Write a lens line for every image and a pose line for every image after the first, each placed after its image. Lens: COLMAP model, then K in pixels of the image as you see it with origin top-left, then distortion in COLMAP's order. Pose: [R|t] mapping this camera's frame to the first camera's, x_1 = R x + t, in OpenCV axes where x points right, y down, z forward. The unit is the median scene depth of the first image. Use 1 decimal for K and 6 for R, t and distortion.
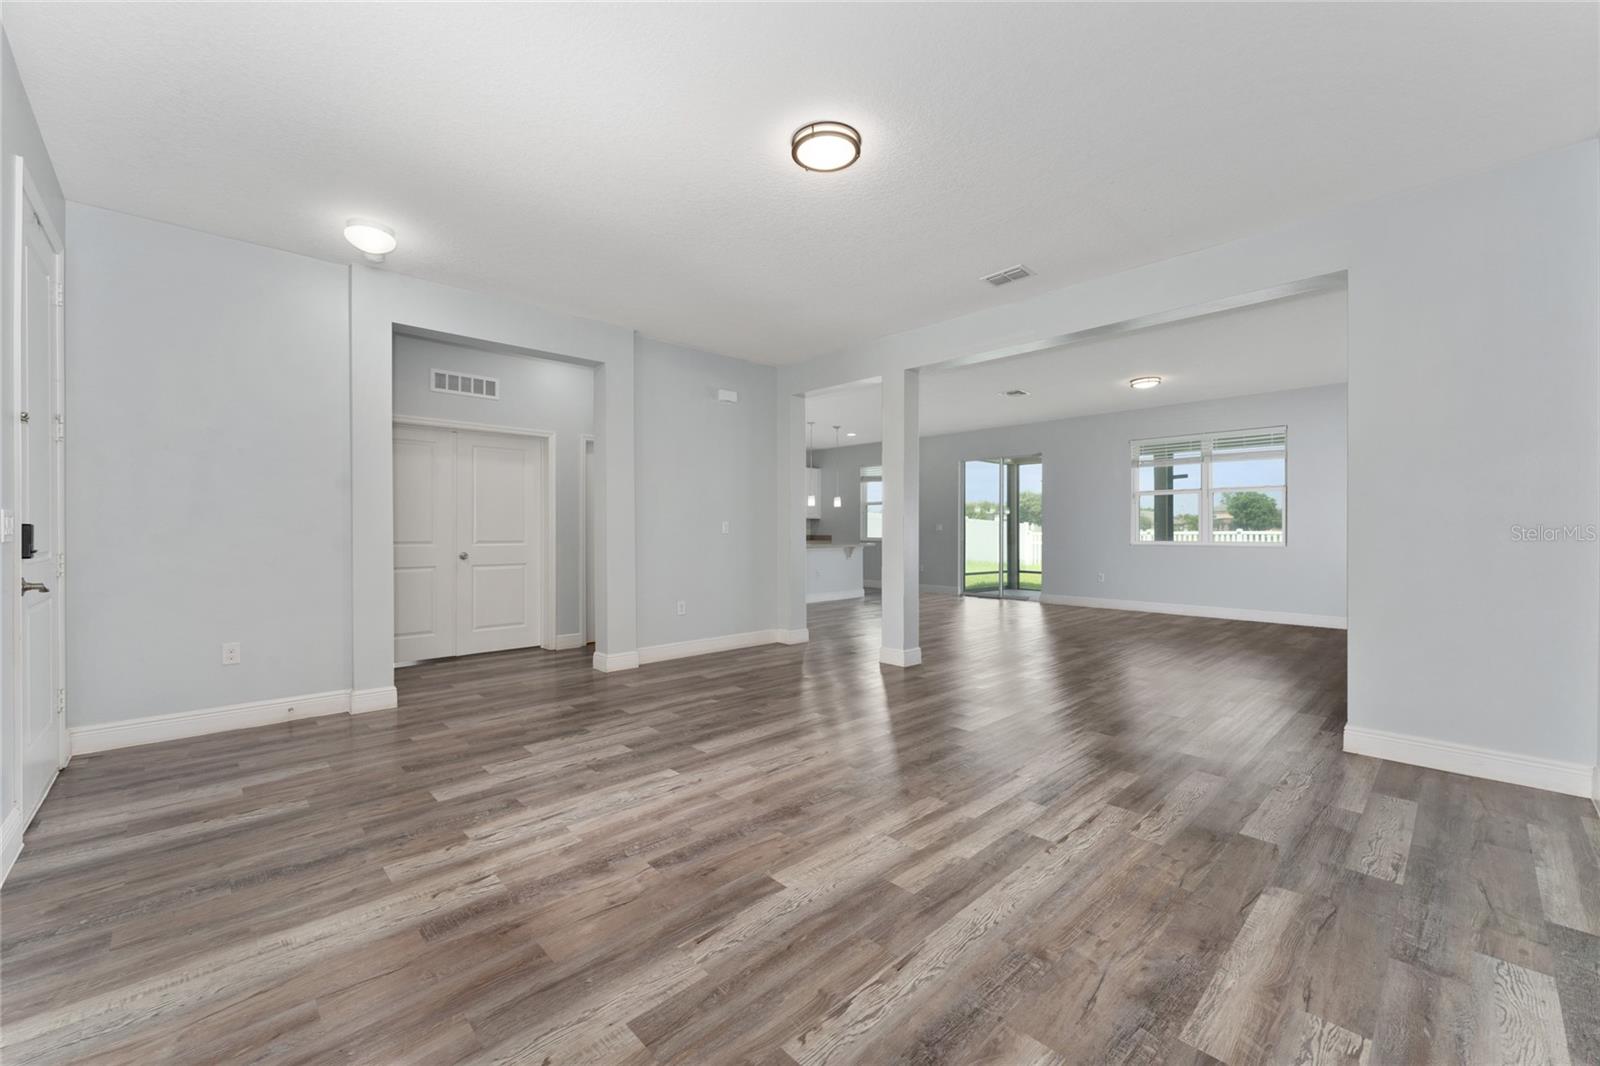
lens RADIAL K [[643.5, 0, 790.1], [0, 643.5, 533.3], [0, 0, 1]] dist [0.002184, -0.000172]
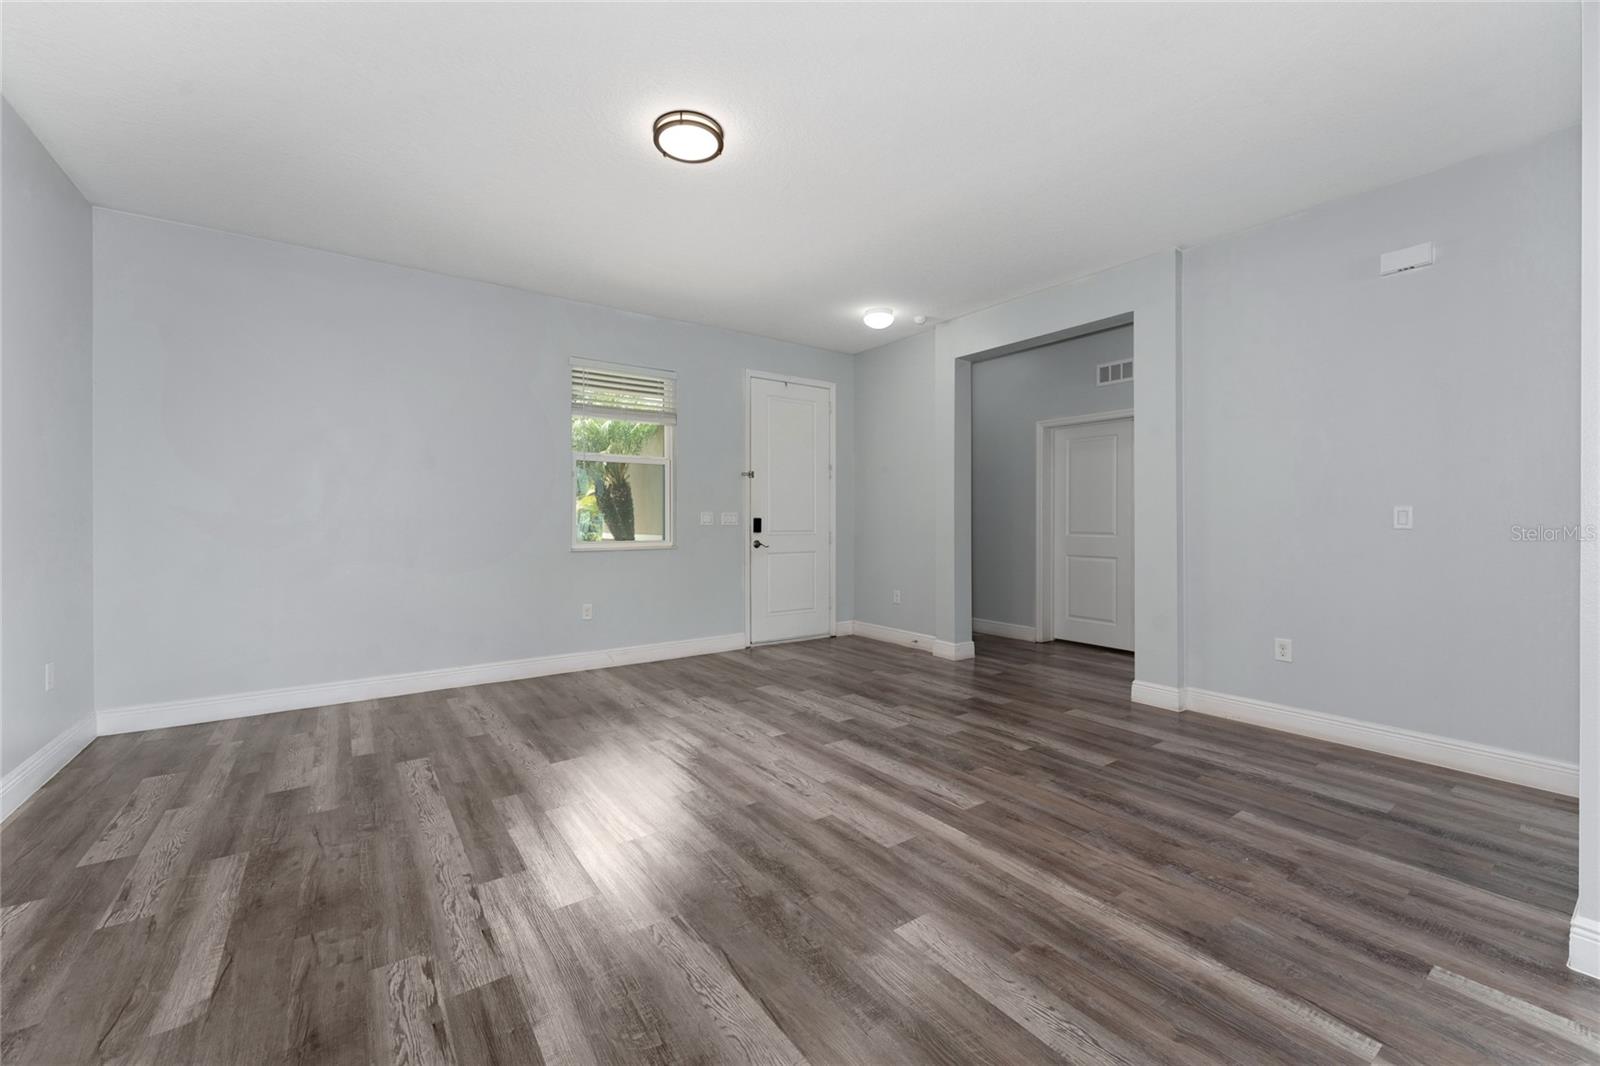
lens RADIAL K [[643.5, 0, 810.8], [0, 643.5, 522.3], [0, 0, 1]] dist [0.002184, -0.000172]
pose [[-0.124026, 0.002829, -0.992275, 1.023263], [-0.007594, 0.999964, 0.003800, -0.007566], [0.992250, 0.008007, -0.124000, 1.312162]]
